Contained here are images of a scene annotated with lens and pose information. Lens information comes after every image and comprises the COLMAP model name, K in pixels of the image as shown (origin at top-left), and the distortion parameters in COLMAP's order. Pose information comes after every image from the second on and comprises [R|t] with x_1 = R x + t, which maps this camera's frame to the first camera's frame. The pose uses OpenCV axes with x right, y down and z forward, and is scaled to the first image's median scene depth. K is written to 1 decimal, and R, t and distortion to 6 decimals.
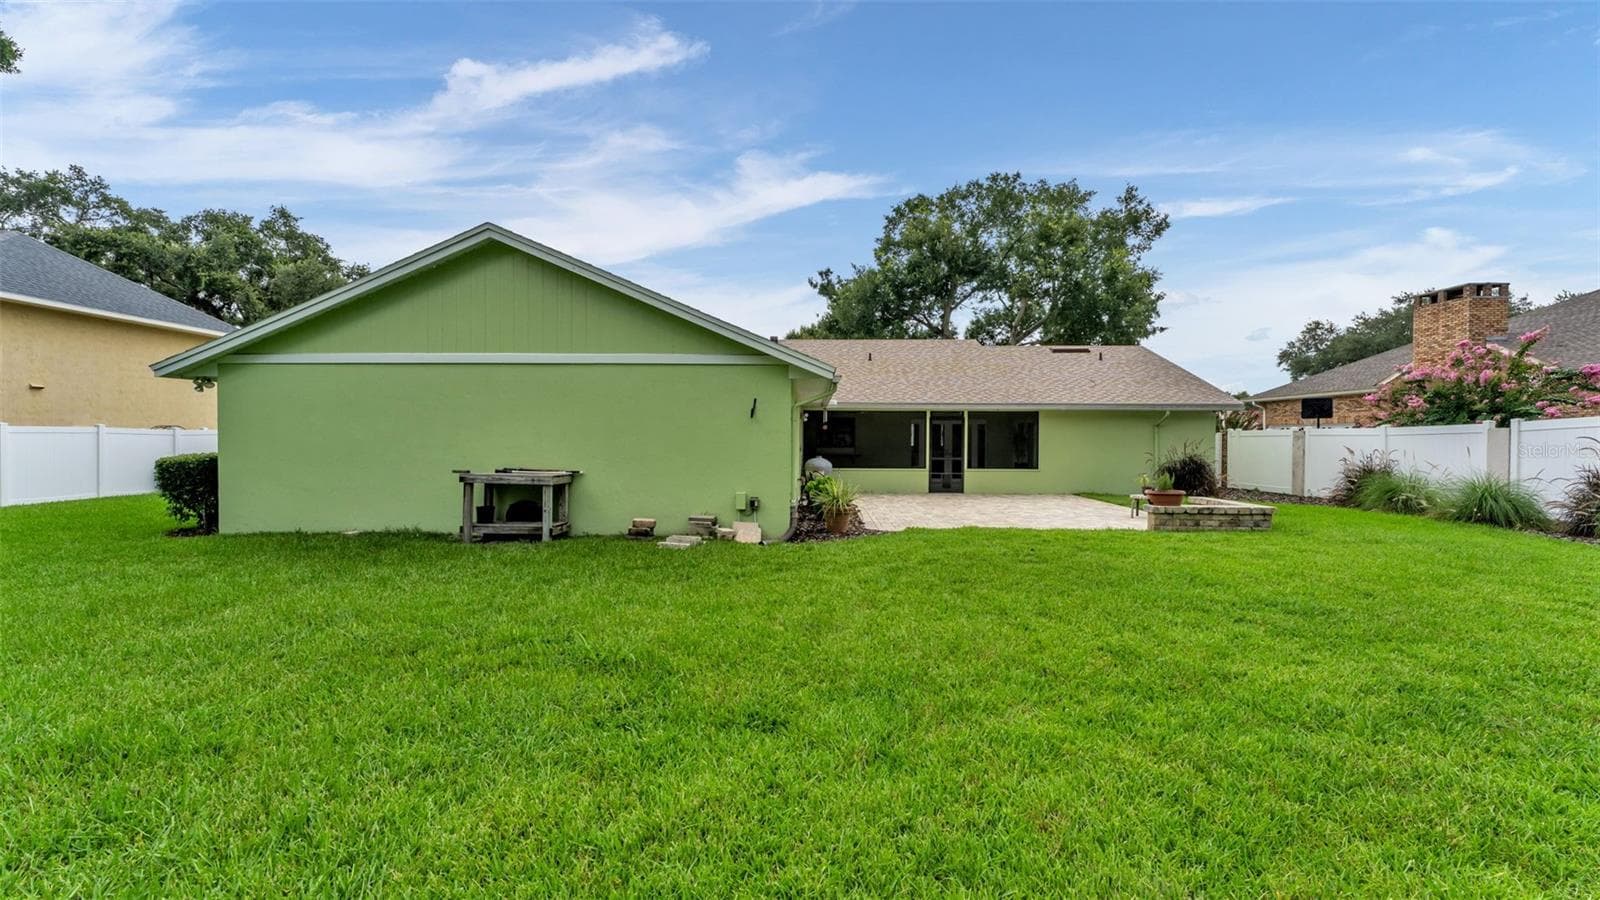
lens RADIAL K [[651.8, 0, 802.0], [0, 651.8, 448.7], [0, 0, 1]] dist [-0.000870, -0.001170]
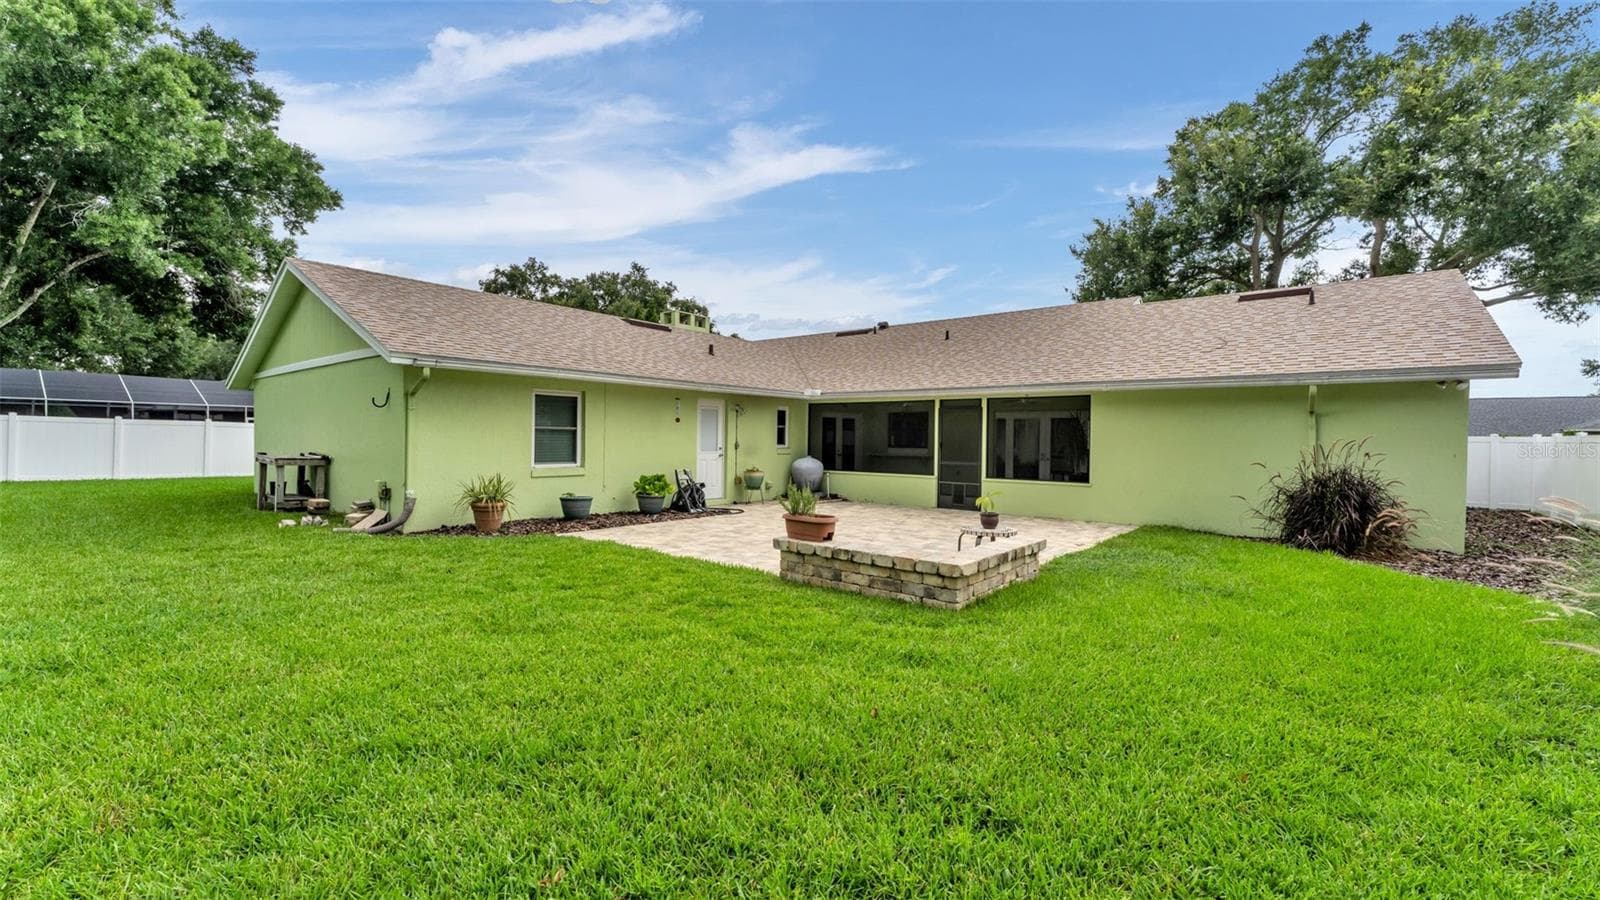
lens RADIAL K [[651.8, 0, 807.0], [0, 651.8, 453.8], [0, 0, 1]] dist [-0.000870, -0.001170]
pose [[0.792847, 0.019476, -0.609109, 0.534455], [-0.020168, 0.999780, 0.005716, 0.003918], [0.609087, 0.007753, 0.793066, 0.310786]]
